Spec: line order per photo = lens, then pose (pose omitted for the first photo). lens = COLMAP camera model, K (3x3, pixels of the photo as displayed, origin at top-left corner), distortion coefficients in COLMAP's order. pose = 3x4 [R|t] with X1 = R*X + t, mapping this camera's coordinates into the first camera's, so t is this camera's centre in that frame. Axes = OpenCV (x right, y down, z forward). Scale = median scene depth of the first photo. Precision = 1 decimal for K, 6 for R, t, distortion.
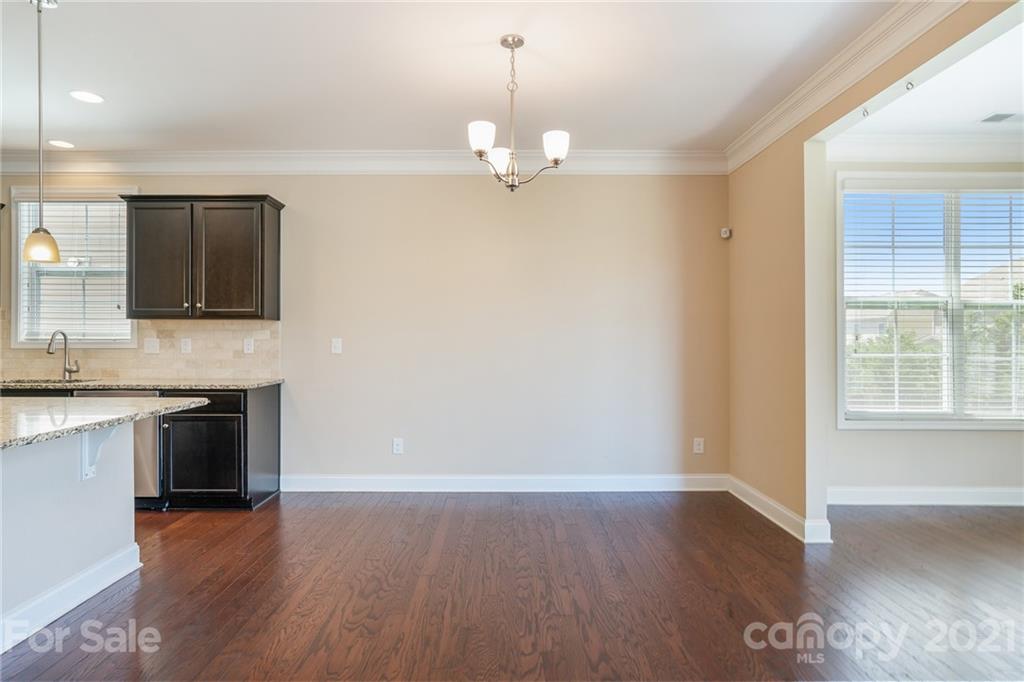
lens RADIAL K [[580.5, 0, 511.9], [0, 580.5, 340.7], [0, 0, 1]] dist [-0.007128, -0.001539]
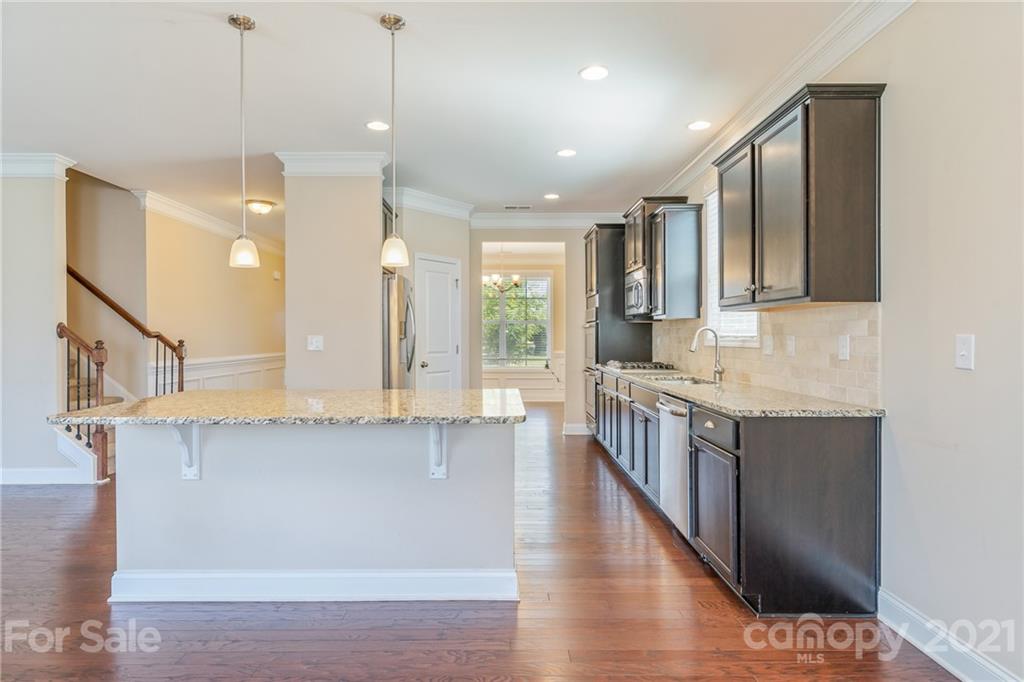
lens RADIAL K [[580.5, 0, 509.0], [0, 580.5, 337.8], [0, 0, 1]] dist [-0.007128, -0.001539]
pose [[-0.006513, -0.000275, -0.999979, 0.142216], [-0.002940, 0.999996, -0.000256, 0.000410], [0.999974, 0.002938, -0.006514, 0.661361]]
